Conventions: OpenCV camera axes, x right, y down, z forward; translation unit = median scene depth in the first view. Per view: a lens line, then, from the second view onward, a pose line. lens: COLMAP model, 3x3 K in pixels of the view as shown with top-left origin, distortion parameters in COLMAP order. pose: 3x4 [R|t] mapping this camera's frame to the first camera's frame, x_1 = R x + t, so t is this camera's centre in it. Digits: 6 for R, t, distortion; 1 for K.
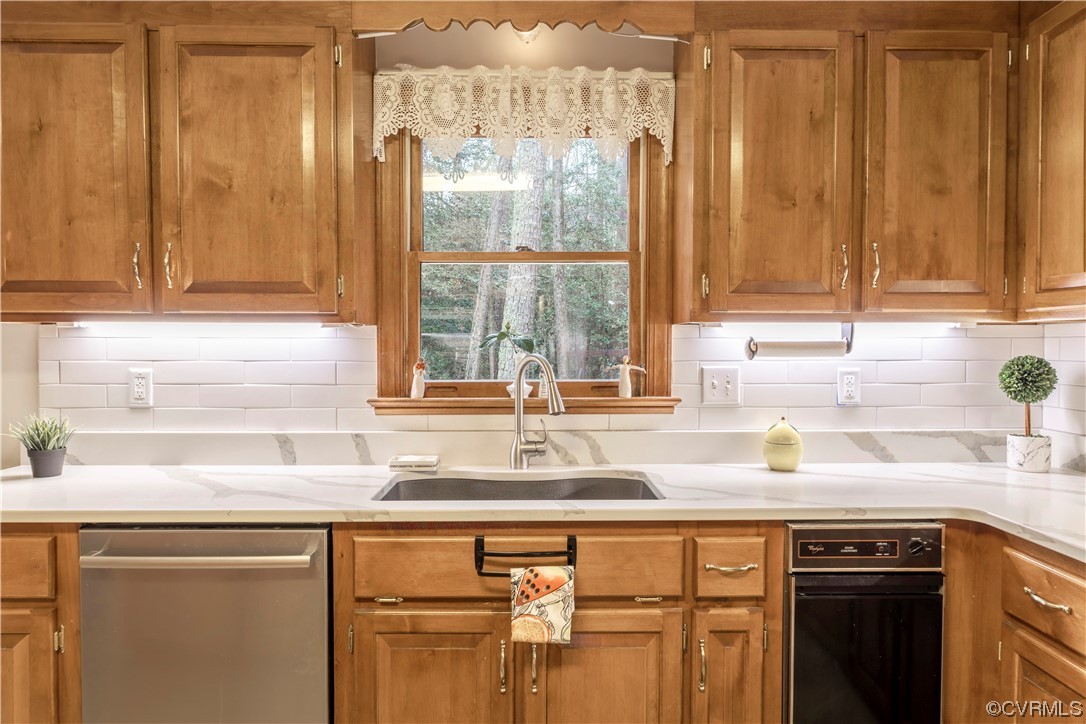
lens RADIAL K [[707.6, 0, 547.1], [0, 707.6, 362.0], [0, 0, 1]] dist [-0.008056, 0.005801]
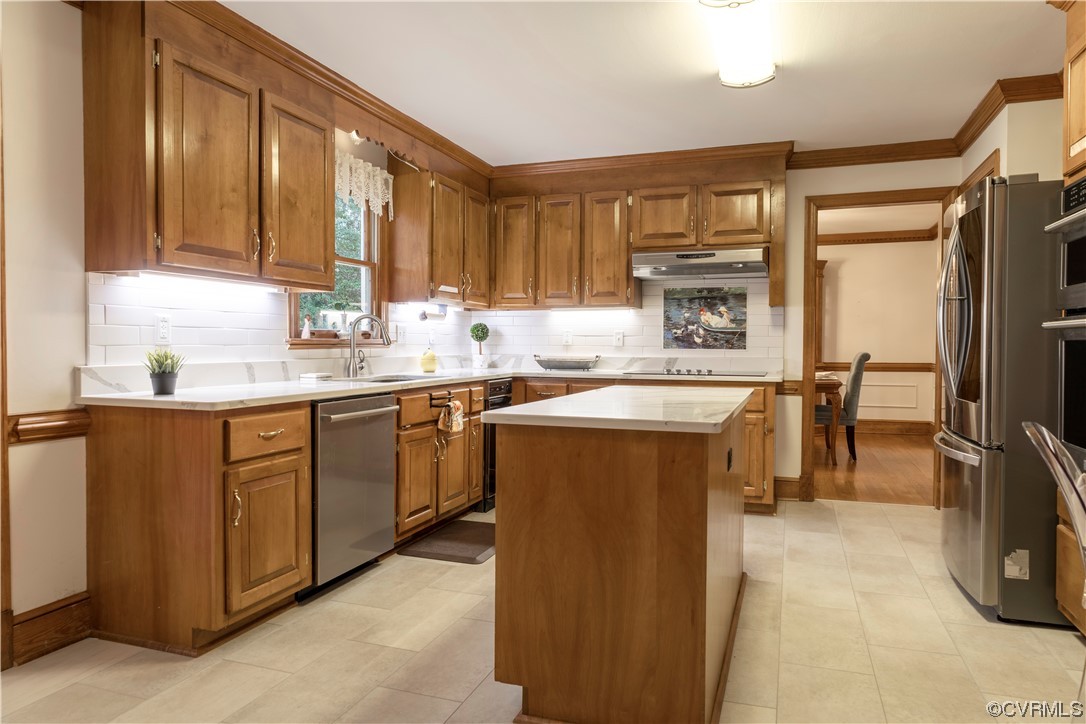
lens RADIAL K [[707.6, 0, 545.7], [0, 707.6, 357.7], [0, 0, 1]] dist [-0.008056, 0.005801]
pose [[0.343591, -0.019166, 0.938924, -1.592628], [0.014227, 0.999783, 0.015201, 0.080930], [-0.939012, 0.008135, 0.343789, -0.087996]]
